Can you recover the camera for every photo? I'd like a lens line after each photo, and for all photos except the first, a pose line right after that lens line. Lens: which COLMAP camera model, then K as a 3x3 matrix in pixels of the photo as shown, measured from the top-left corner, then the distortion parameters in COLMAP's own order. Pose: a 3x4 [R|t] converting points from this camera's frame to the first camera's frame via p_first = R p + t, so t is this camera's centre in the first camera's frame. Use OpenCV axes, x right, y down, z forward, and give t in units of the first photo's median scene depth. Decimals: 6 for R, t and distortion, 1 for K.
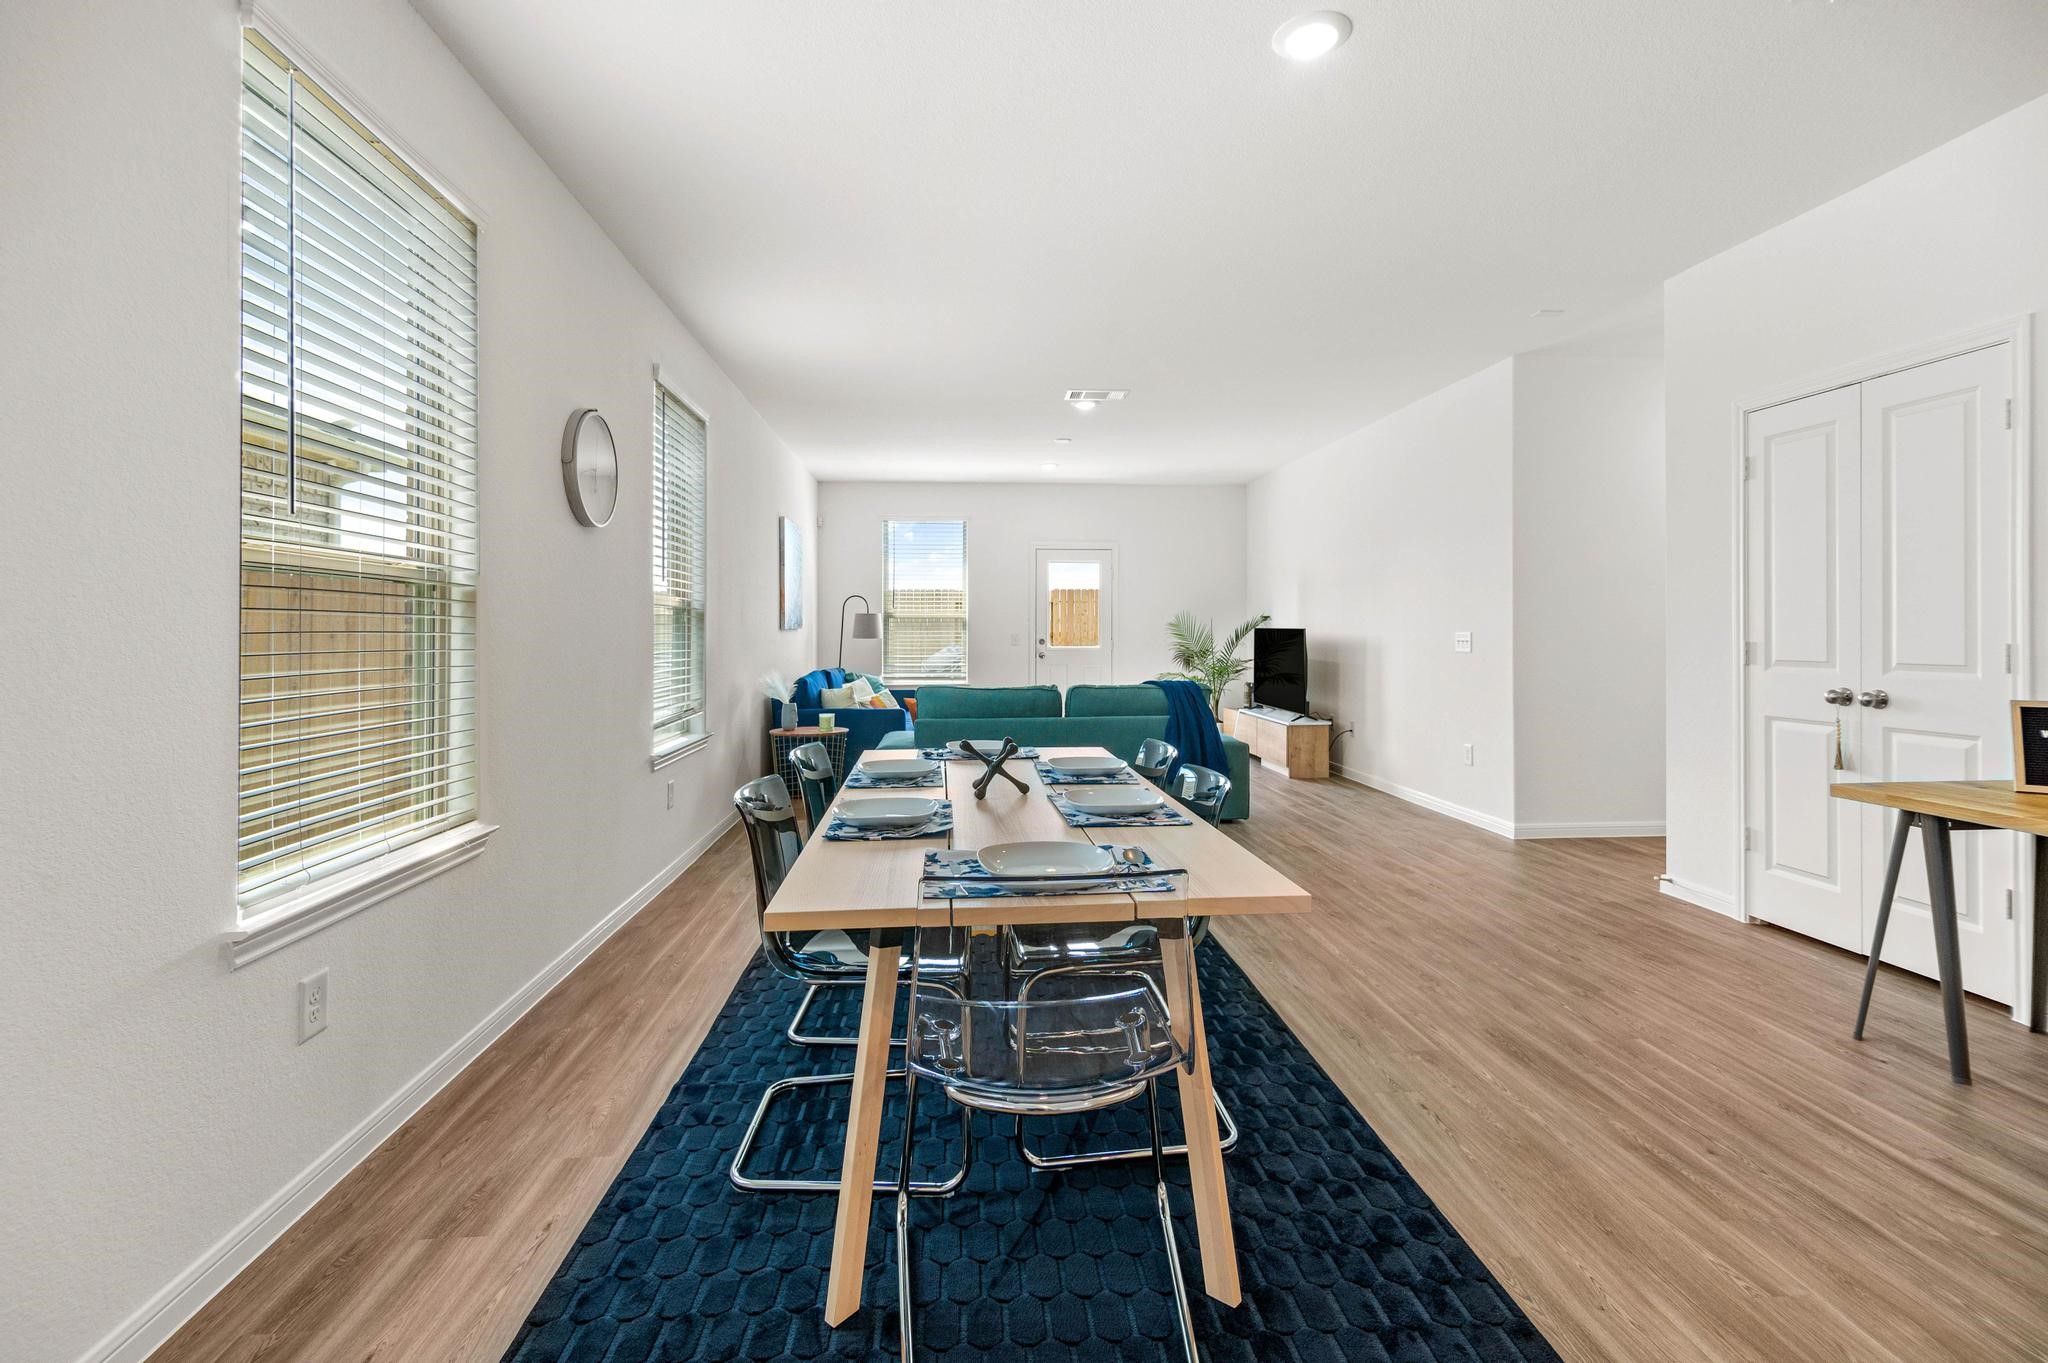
lens RADIAL K [[923.6, 0, 1019.8], [0, 923.6, 628.3], [0, 0, 1]] dist [0.003254, 0.000334]
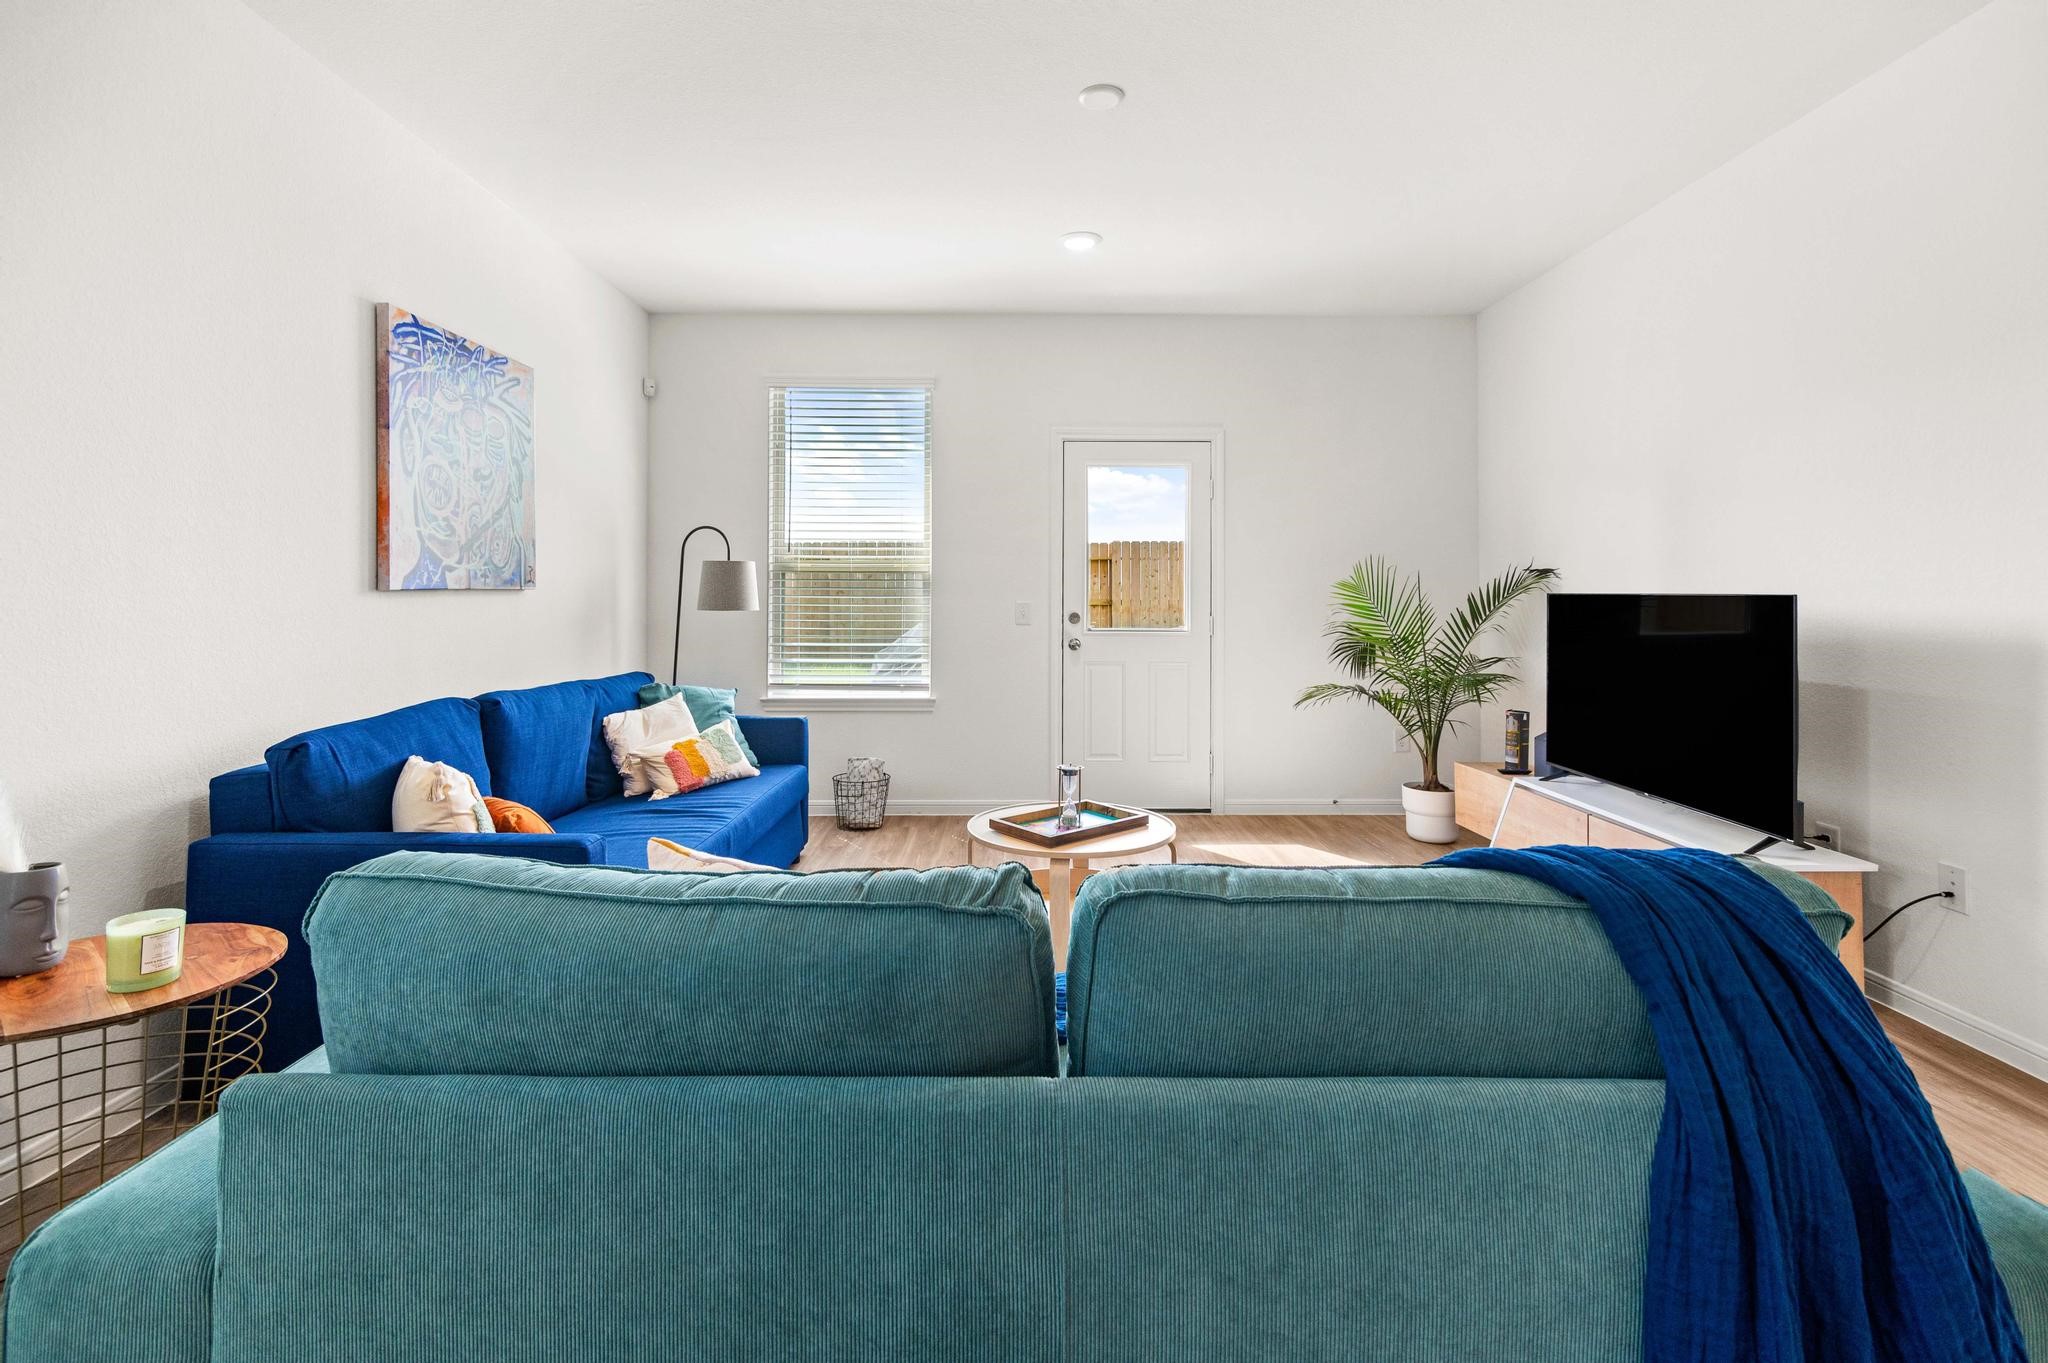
lens RADIAL K [[923.6, 0, 1019.8], [0, 923.6, 628.3], [0, 0, 1]] dist [0.003254, 0.000334]
pose [[0.997251, 0.008512, -0.073603, 0.034918], [-0.005864, 0.999330, 0.036122, 0.001670], [0.073861, -0.035591, 0.996633, 0.515385]]
